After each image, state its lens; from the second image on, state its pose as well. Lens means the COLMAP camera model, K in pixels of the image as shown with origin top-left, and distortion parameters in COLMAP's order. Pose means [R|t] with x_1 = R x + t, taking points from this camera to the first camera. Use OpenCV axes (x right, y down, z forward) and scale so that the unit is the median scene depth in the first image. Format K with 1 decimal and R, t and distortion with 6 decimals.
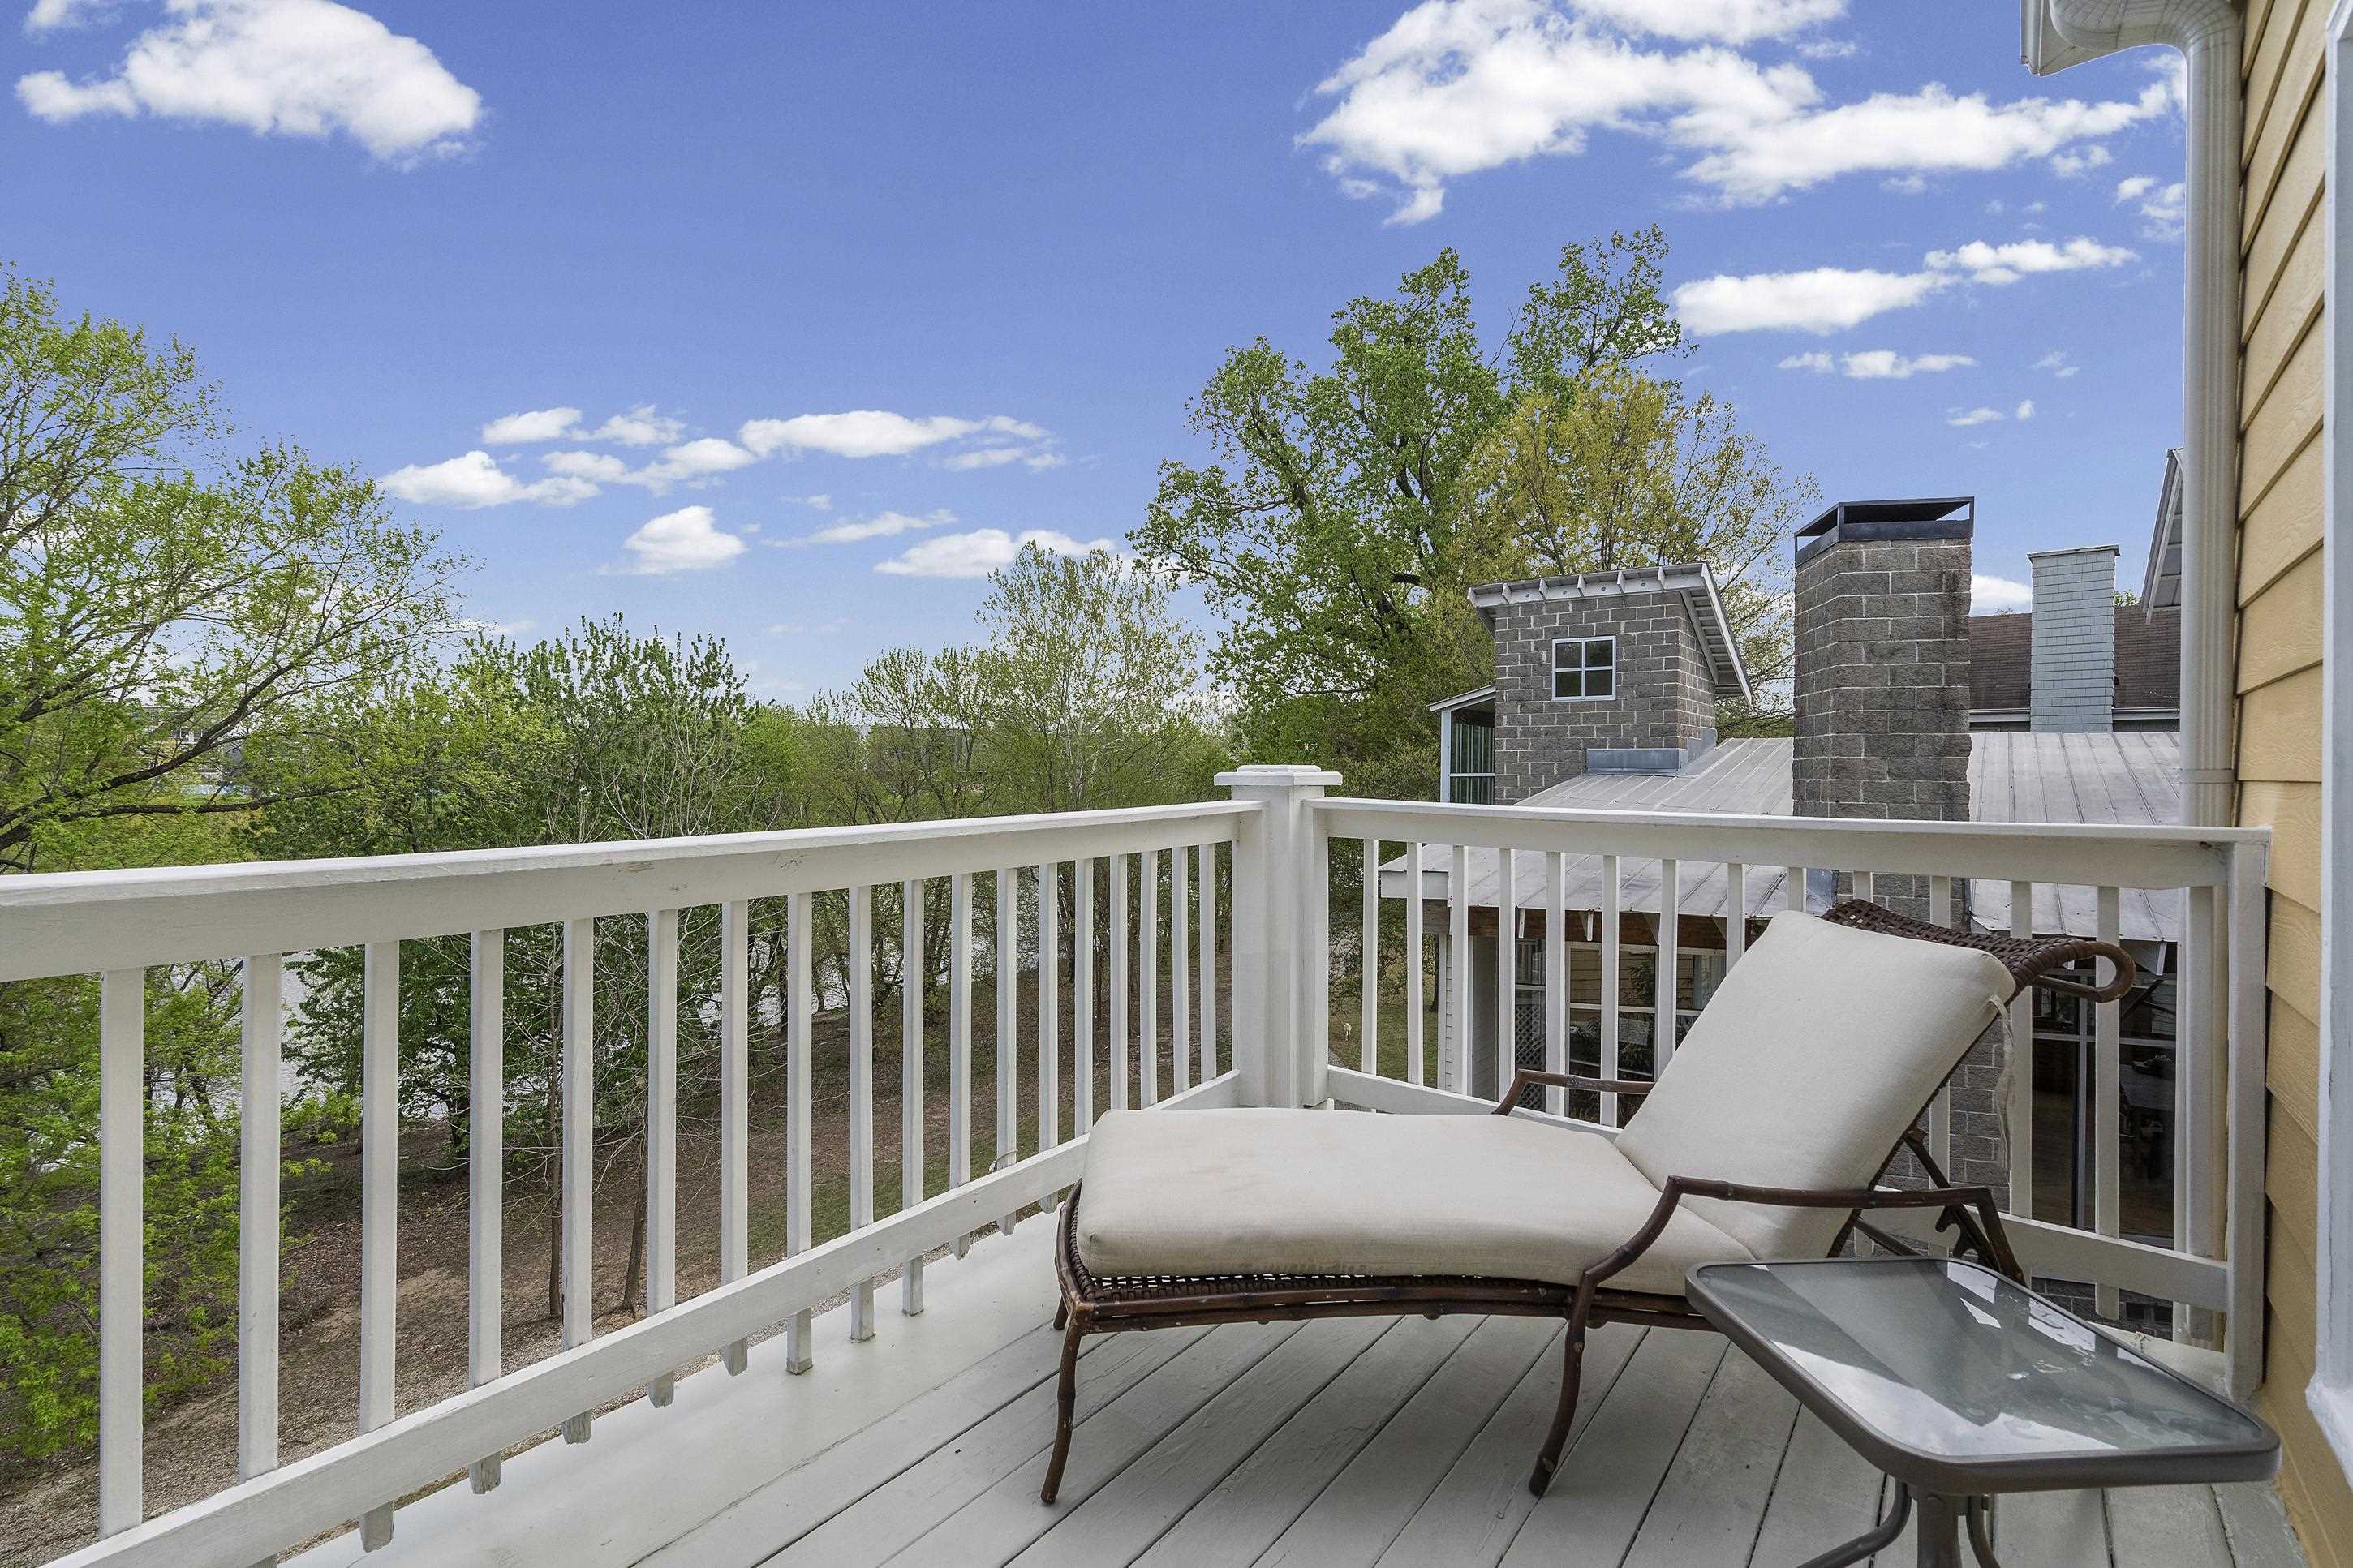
lens RADIAL K [[1108.5, 0, 1142.8], [0, 1108.5, 771.7], [0, 0, 1]] dist [-0.014765, -0.000015]
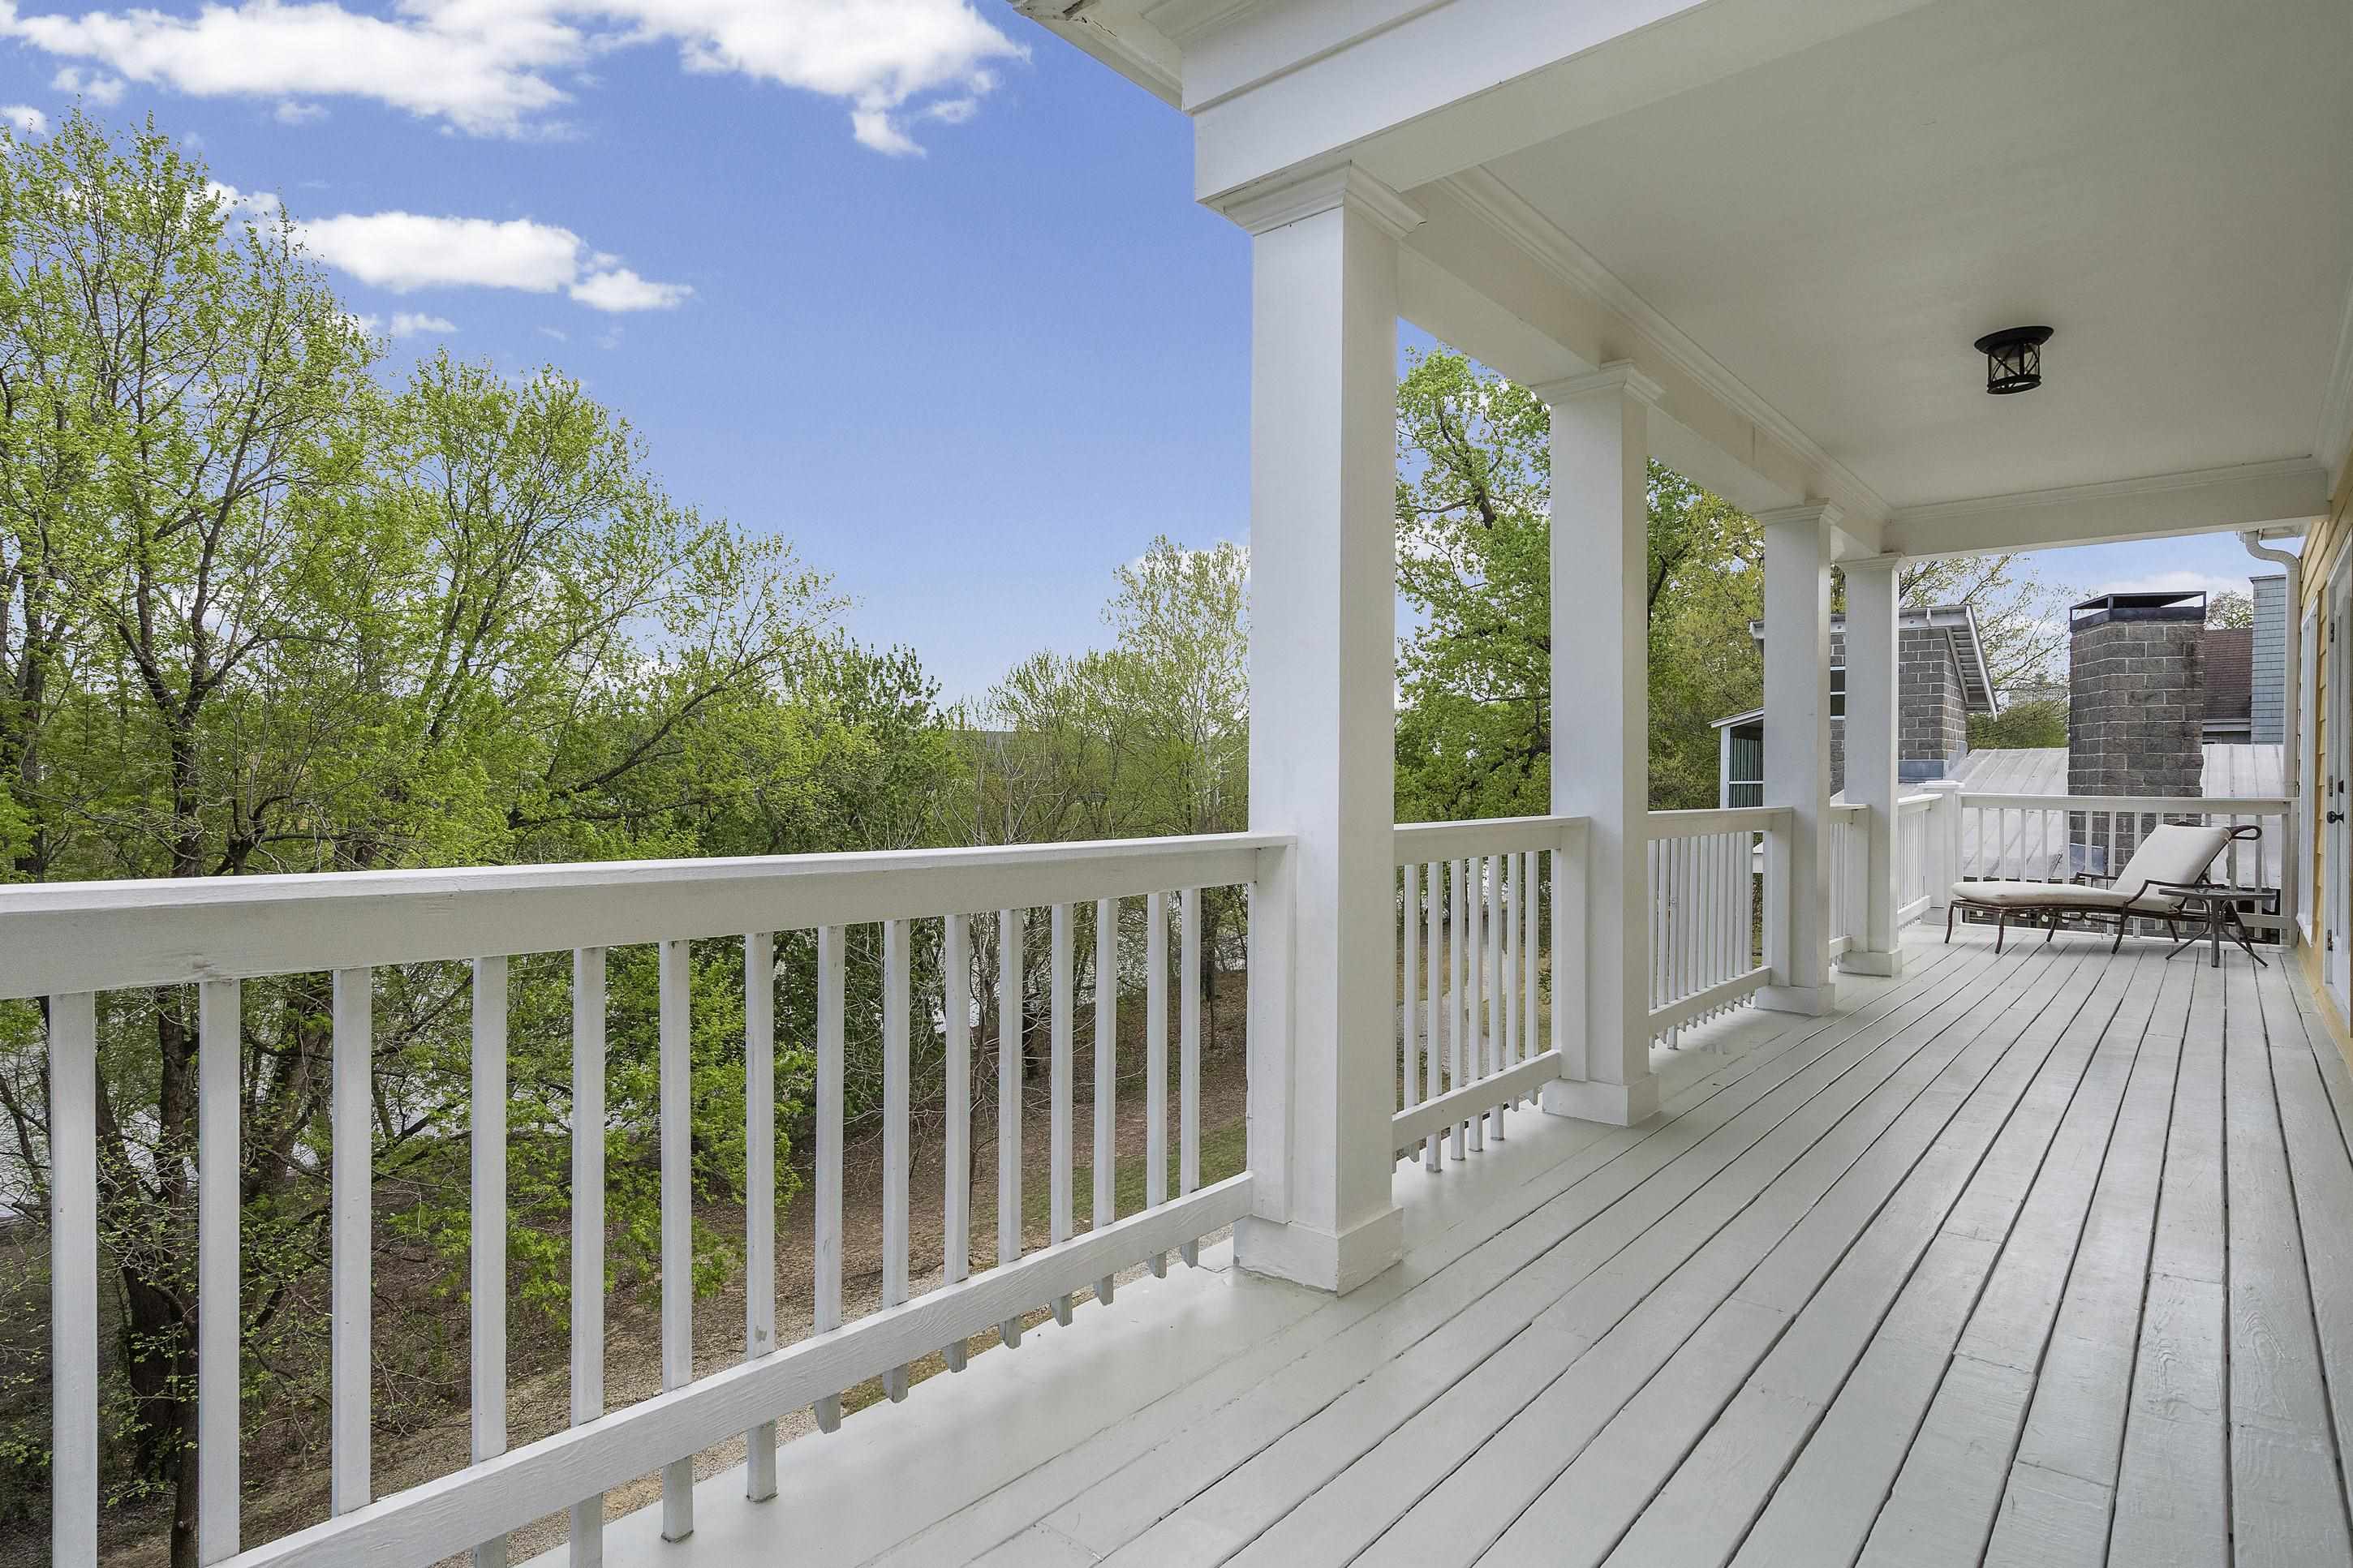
lens RADIAL K [[1263.3, 0, 1160.1], [0, 1263.3, 787.2], [0, 0, 1]] dist [-0.009749, 0.000124]
pose [[0.999259, -0.001978, -0.038446, -0.254721], [0.002205, 0.999980, 0.005871, -0.001282], [0.038433, -0.005951, 0.999243, -0.322965]]
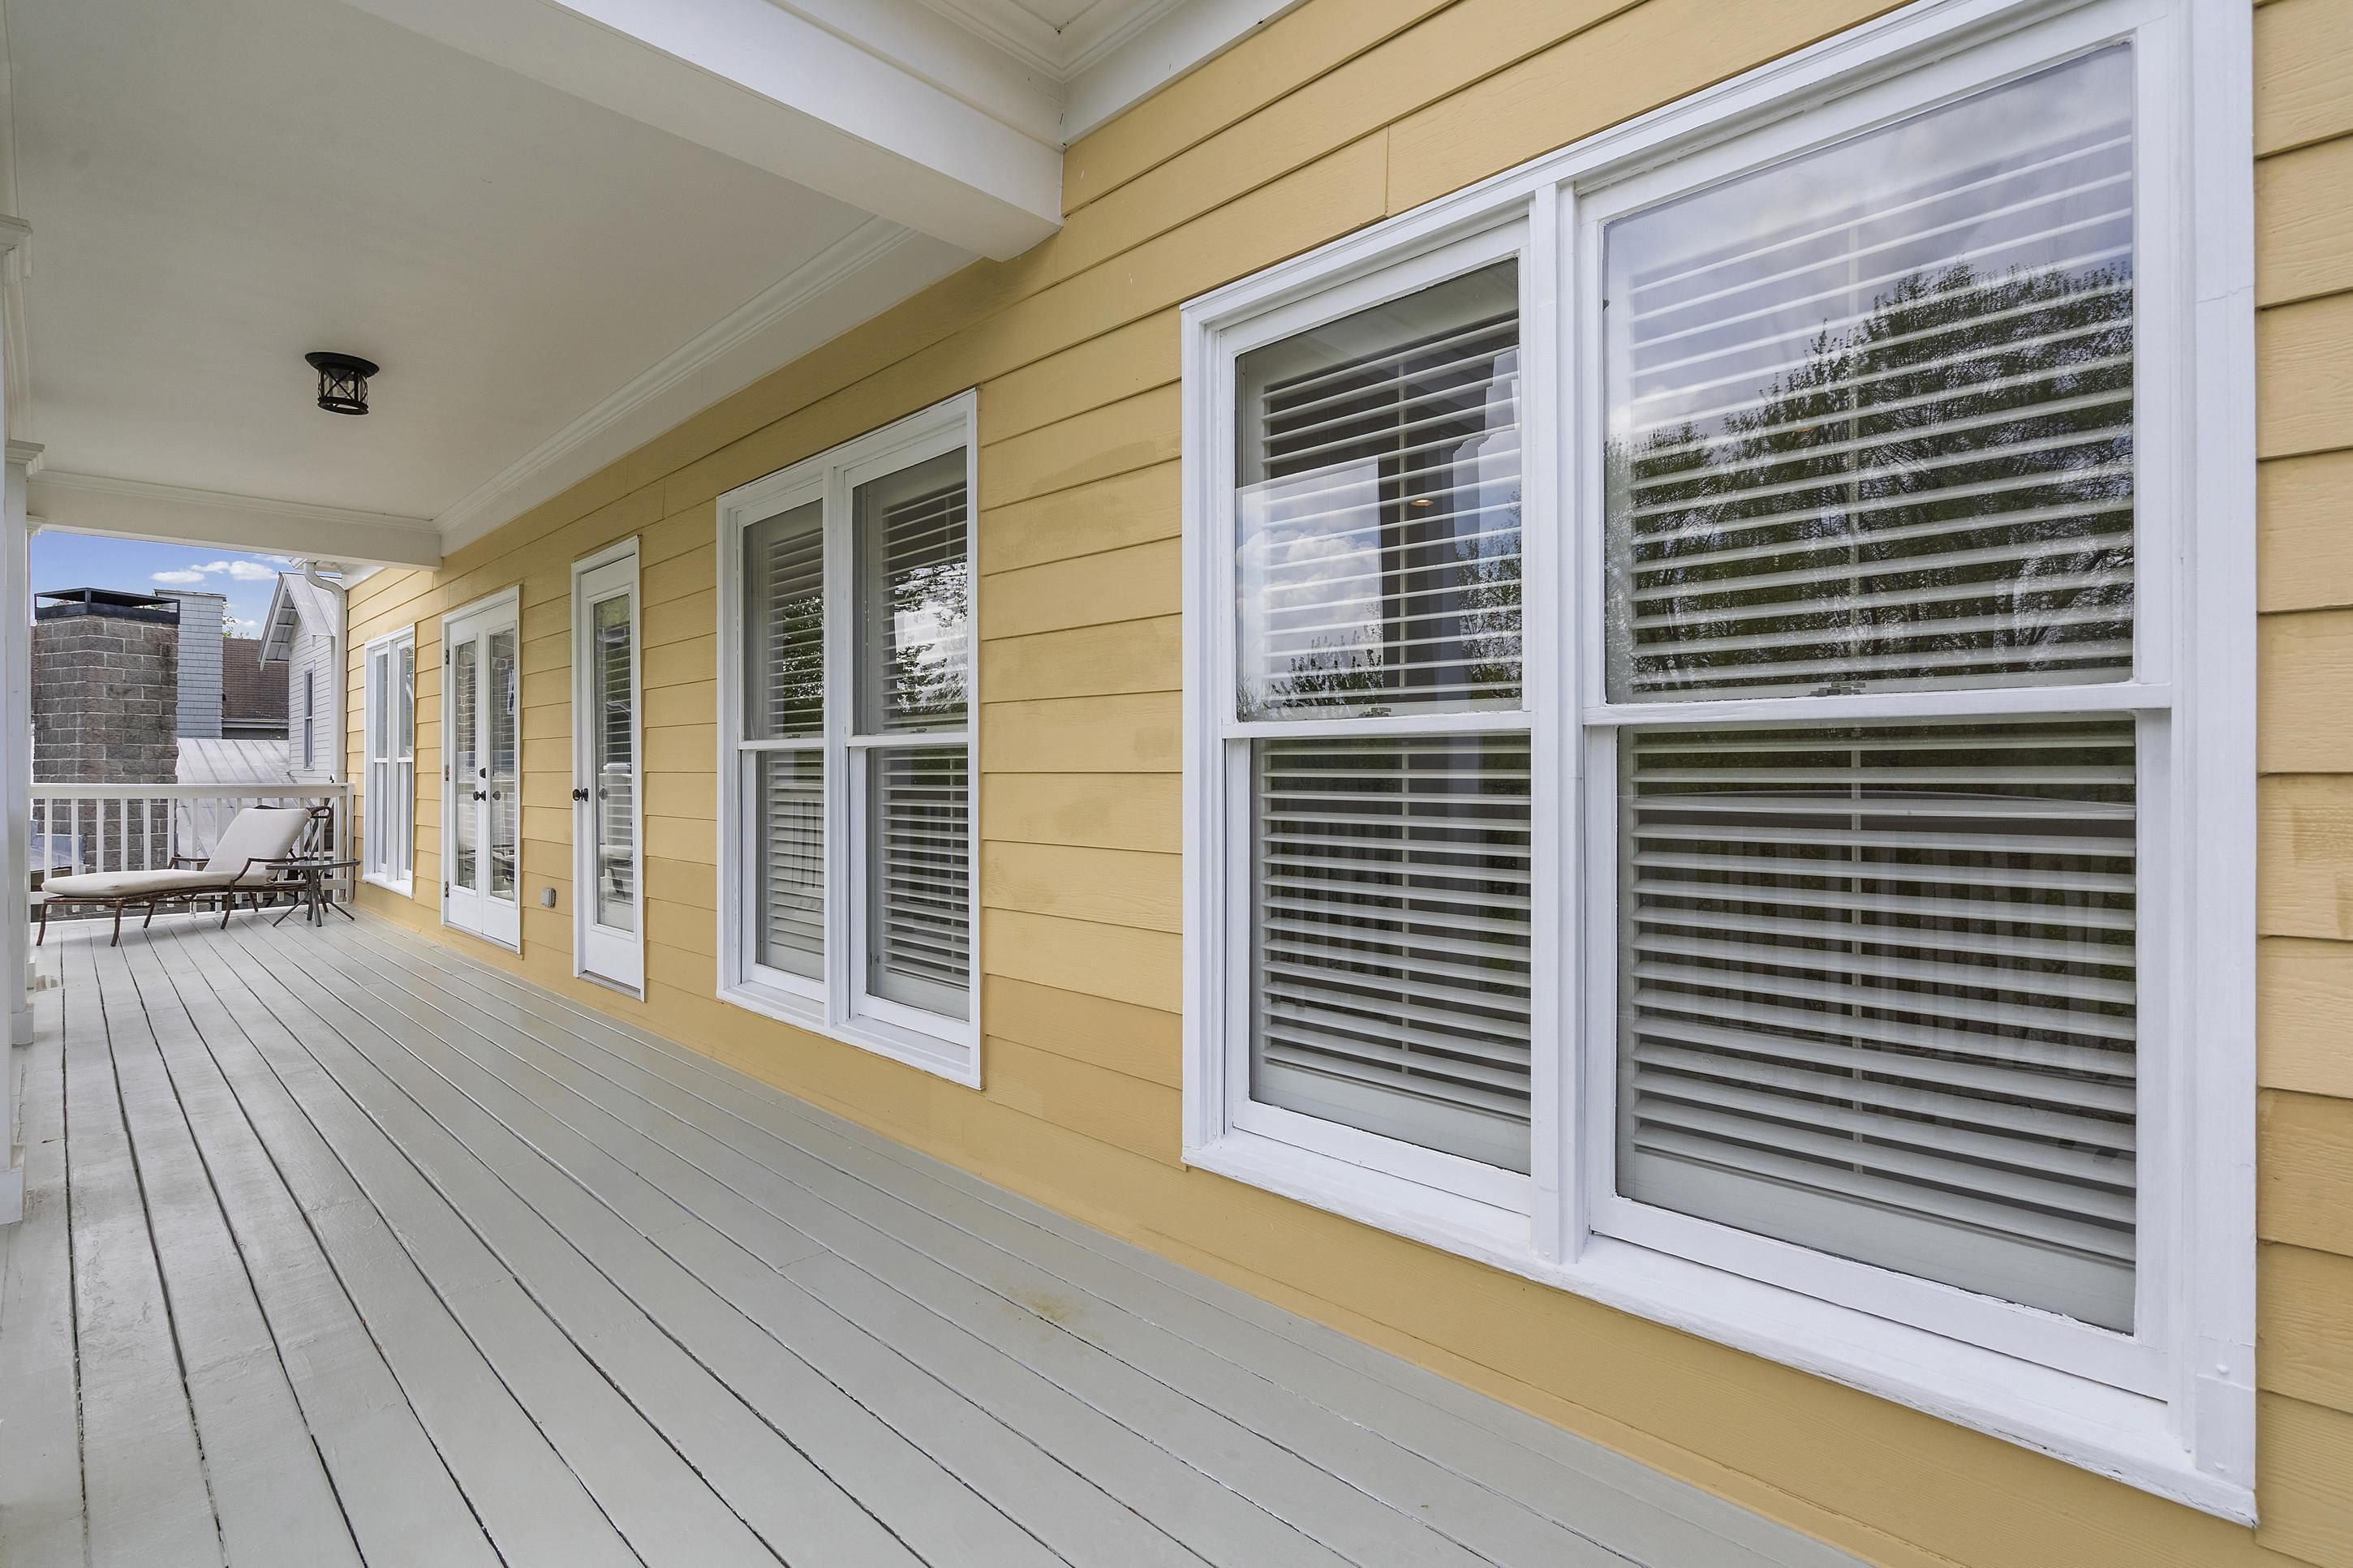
lens RADIAL K [[1108.5, 0, 1142.8], [0, 1108.5, 771.7], [0, 0, 1]] dist [-0.014765, -0.000015]
pose [[0.124613, -0.007422, 0.992178, -0.302359], [0.002678, 0.999971, 0.007144, -0.001474], [-0.992202, 0.001767, 0.124630, -0.275172]]
